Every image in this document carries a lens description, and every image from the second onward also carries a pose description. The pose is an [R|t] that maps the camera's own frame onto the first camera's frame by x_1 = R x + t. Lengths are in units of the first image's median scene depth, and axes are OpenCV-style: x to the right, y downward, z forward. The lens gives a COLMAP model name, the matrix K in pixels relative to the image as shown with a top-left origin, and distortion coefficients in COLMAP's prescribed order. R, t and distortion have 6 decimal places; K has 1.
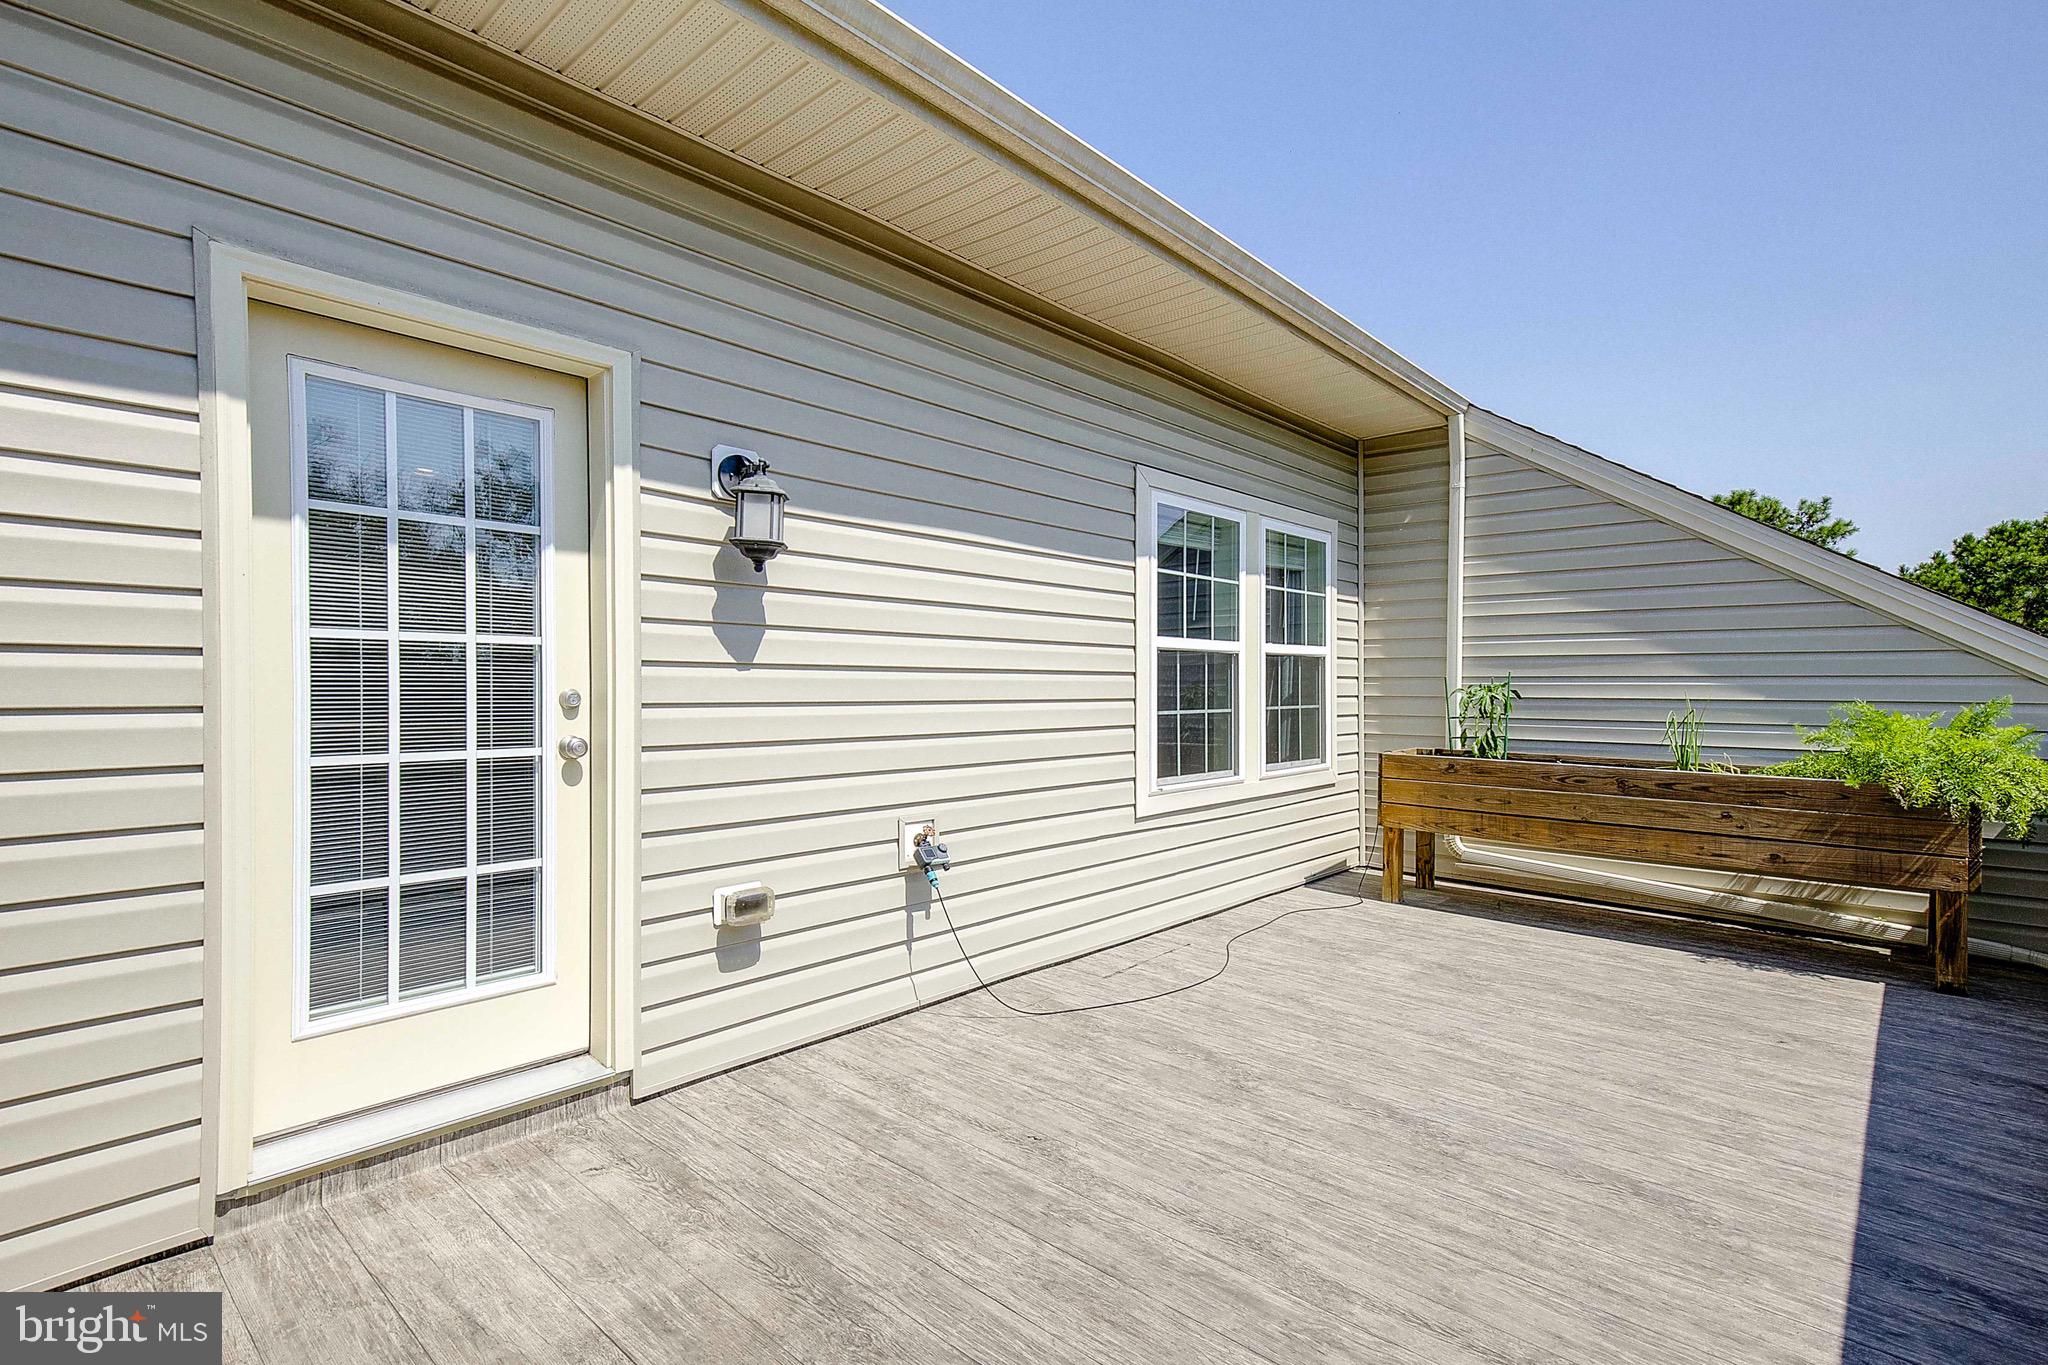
lens RADIAL K [[936.2, 0, 1043.2], [0, 936.2, 679.4], [0, 0, 1]] dist [0.013629, 0.000143]
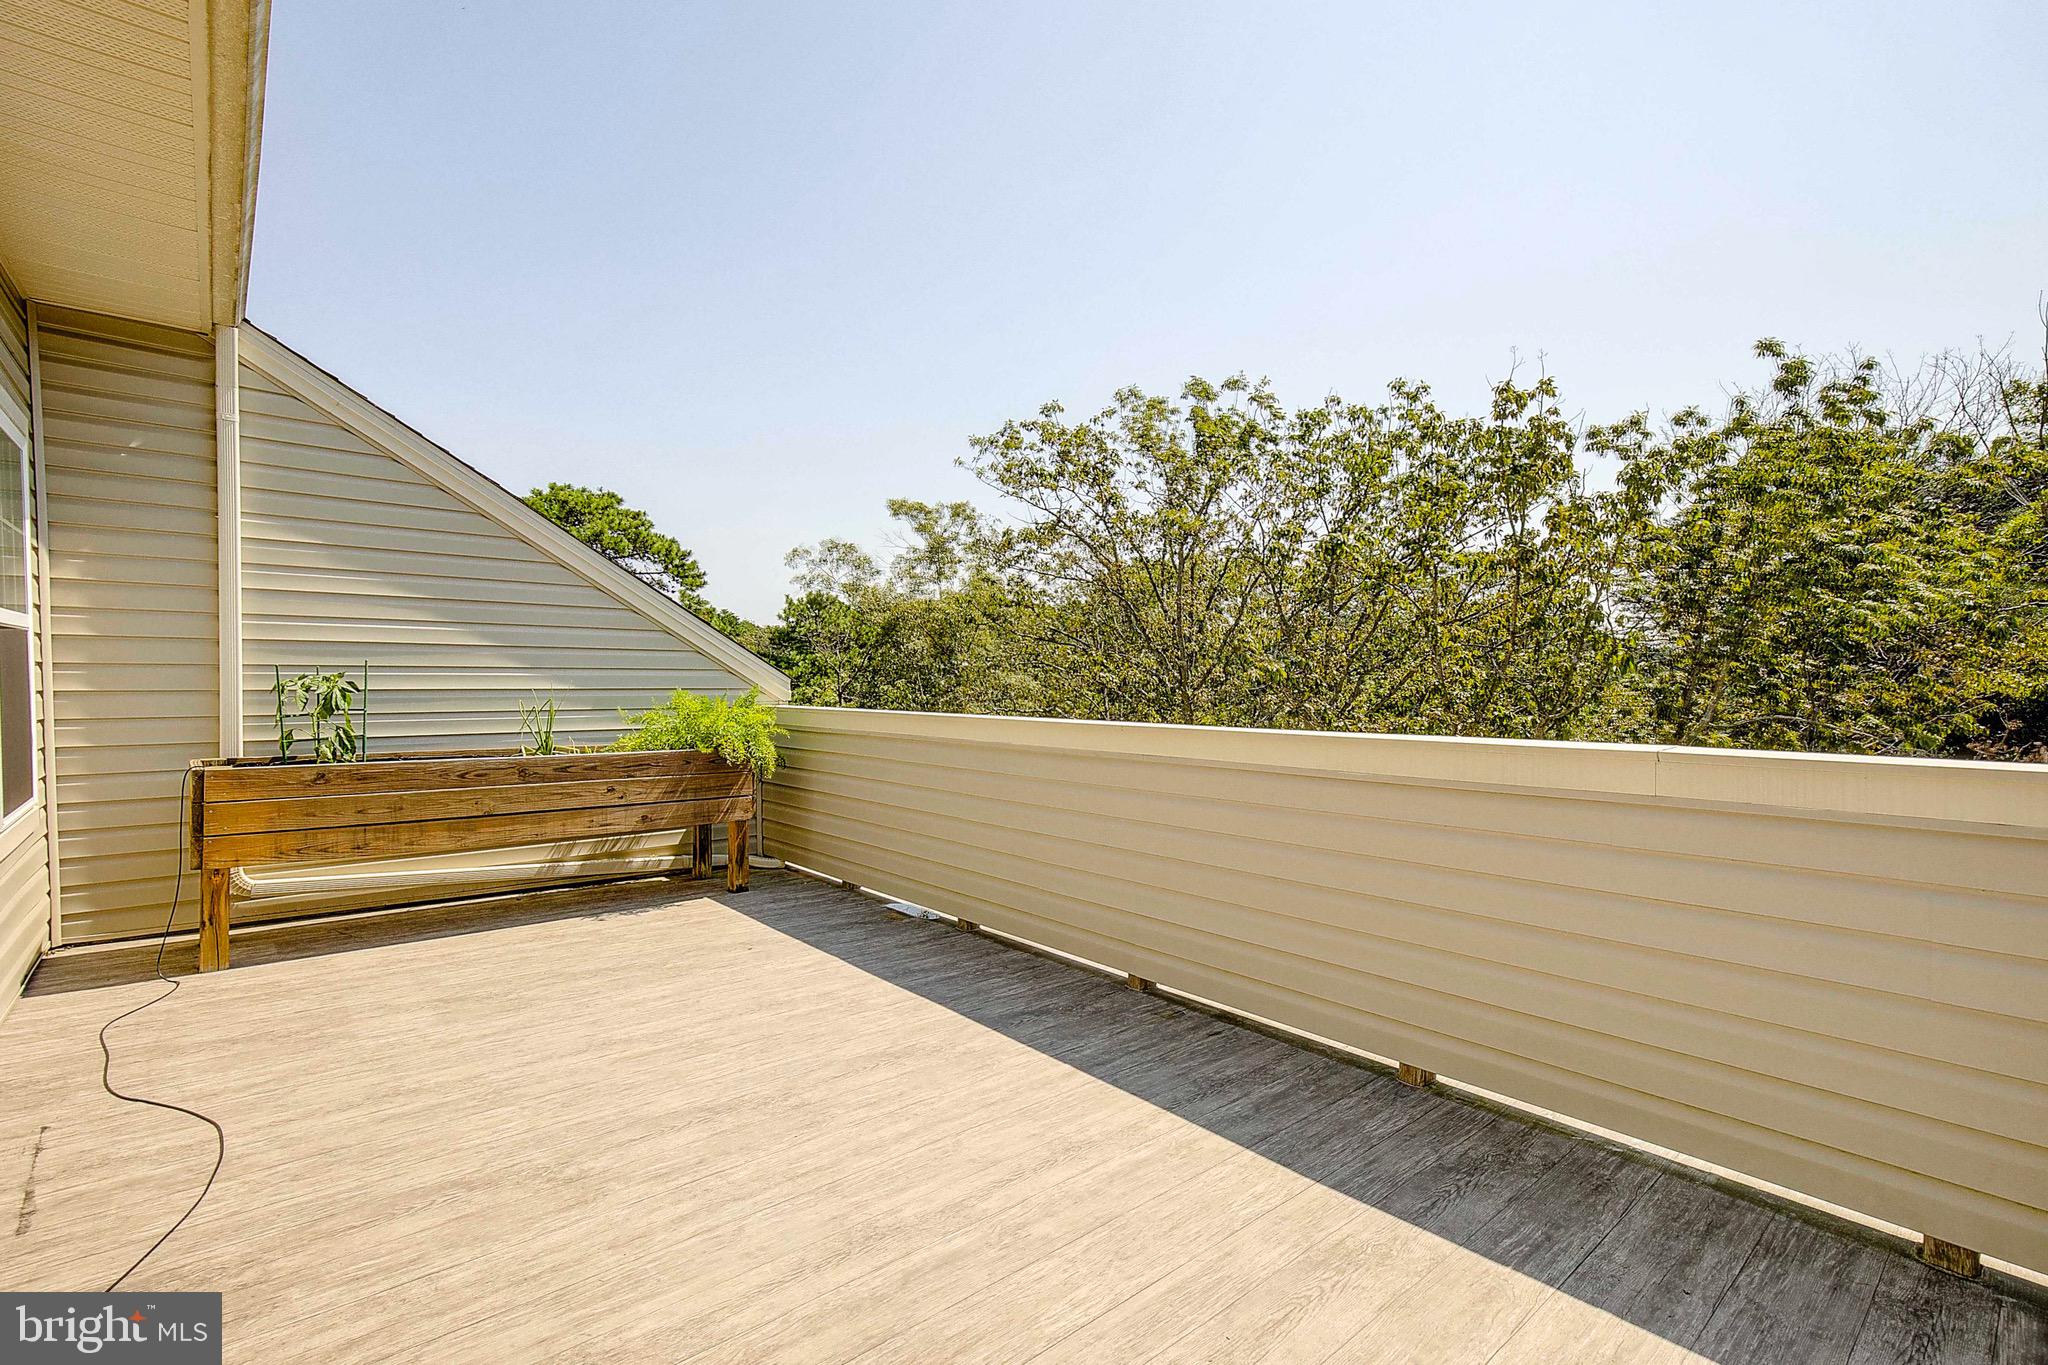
lens RADIAL K [[937.4, 0, 1045.1], [0, 937.4, 673.8], [0, 0, 1]] dist [0.010429, 0.000554]
pose [[0.134035, 0.001998, 0.990975, -0.441788], [-0.009672, 0.999953, -0.000708, -0.001883], [-0.990929, -0.009490, 0.134048, 0.406735]]
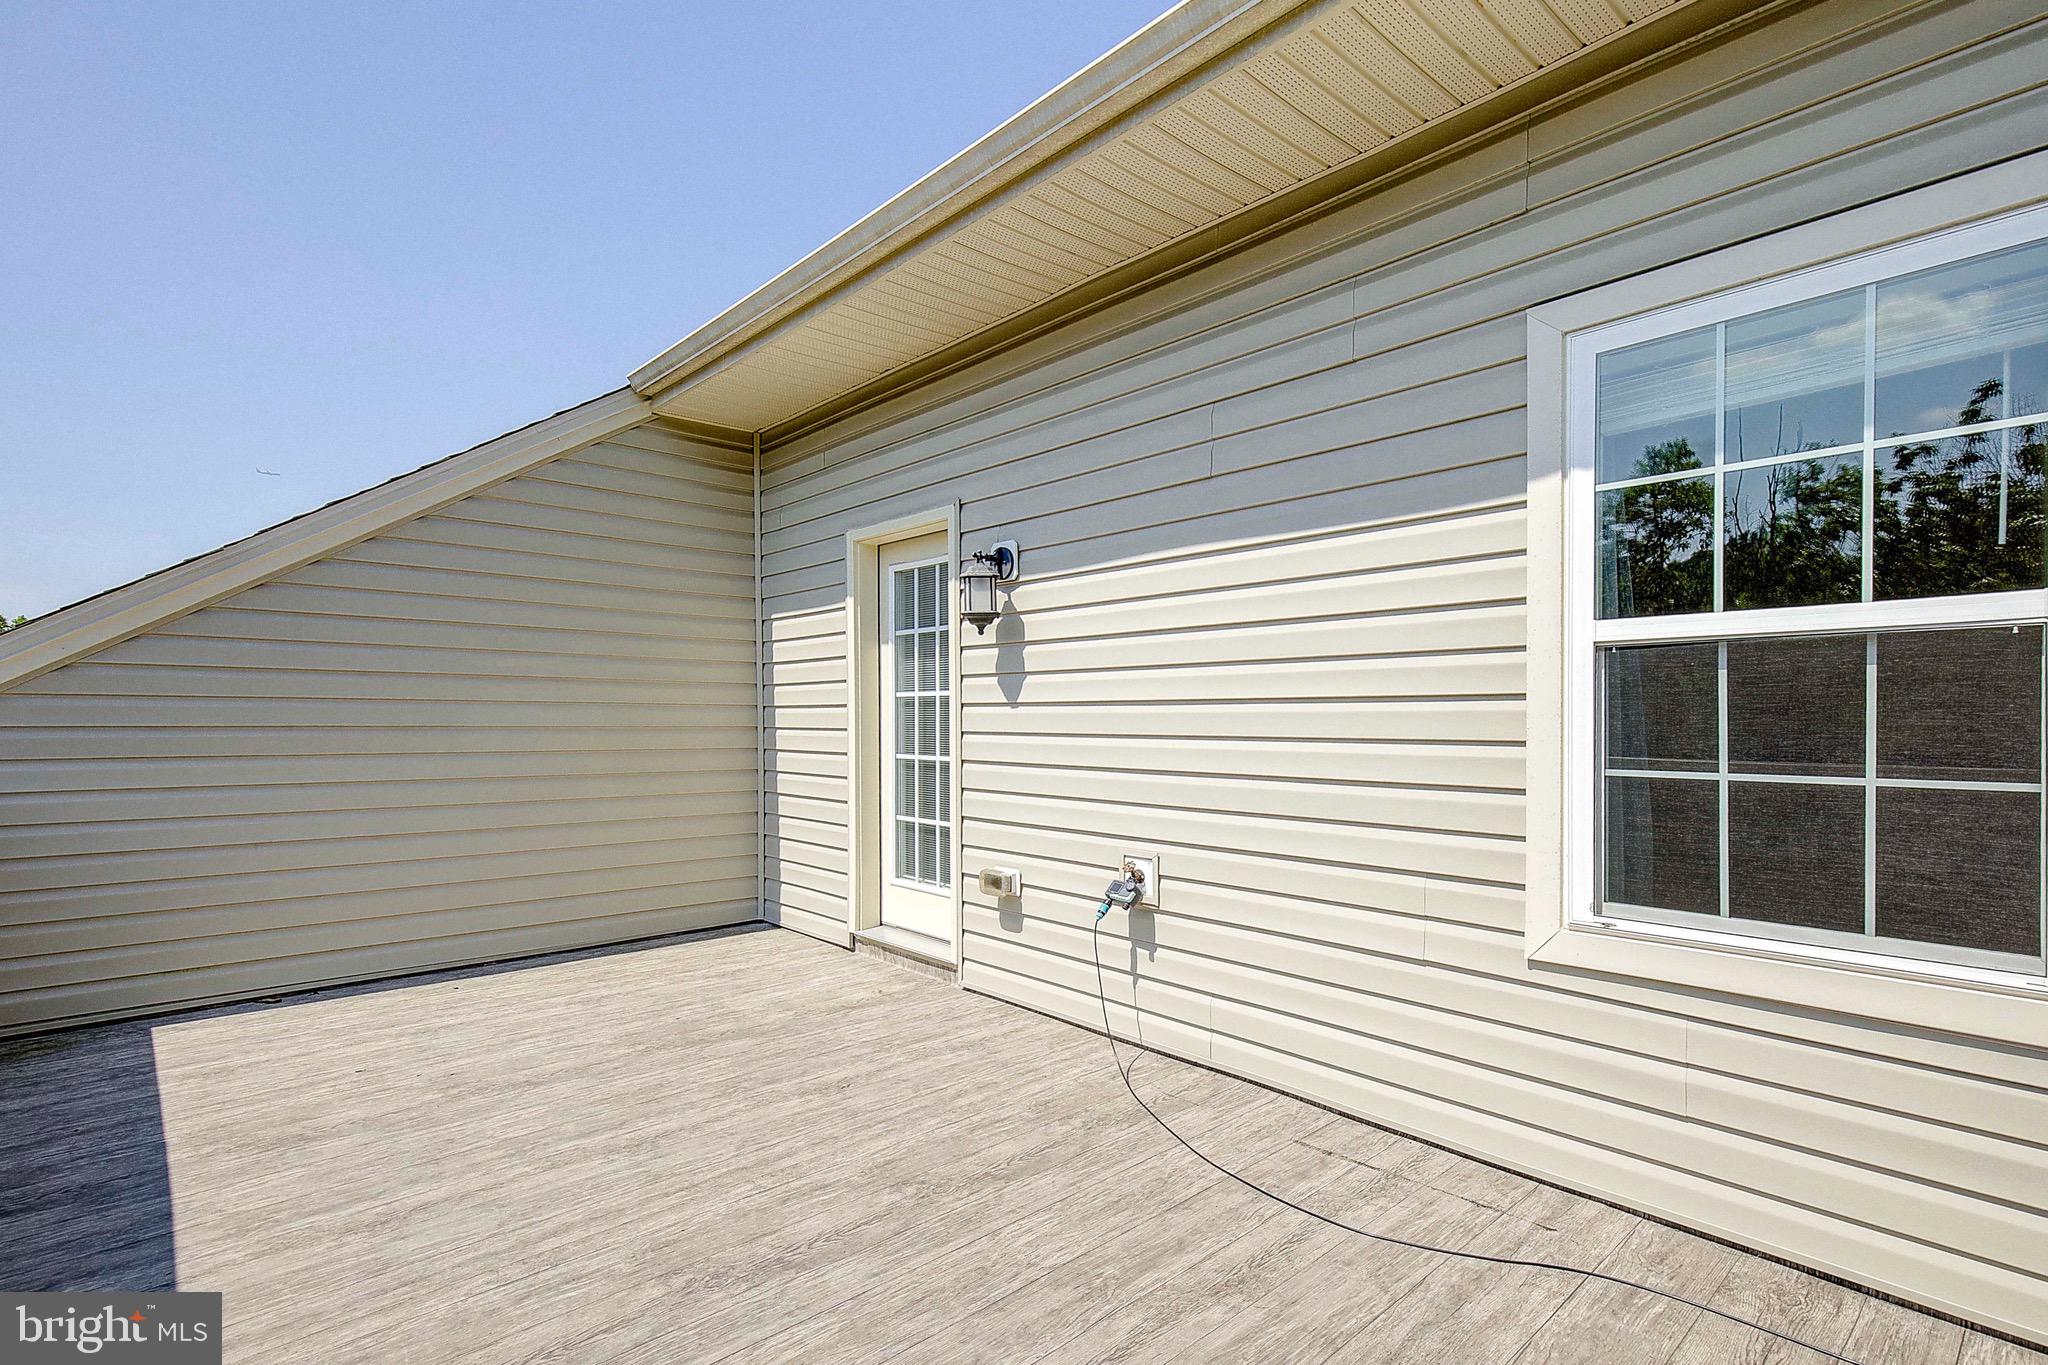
lens RADIAL K [[1008.3, 0, 1088.5], [0, 1008.3, 745.0], [0, 0, 1]] dist [0.019900, 0.000219]
pose [[-0.076006, 0.024135, -0.996815, 0.922438], [0.007290, 0.999694, 0.023649, 0.008198], [0.997081, -0.005470, -0.076159, 1.025550]]
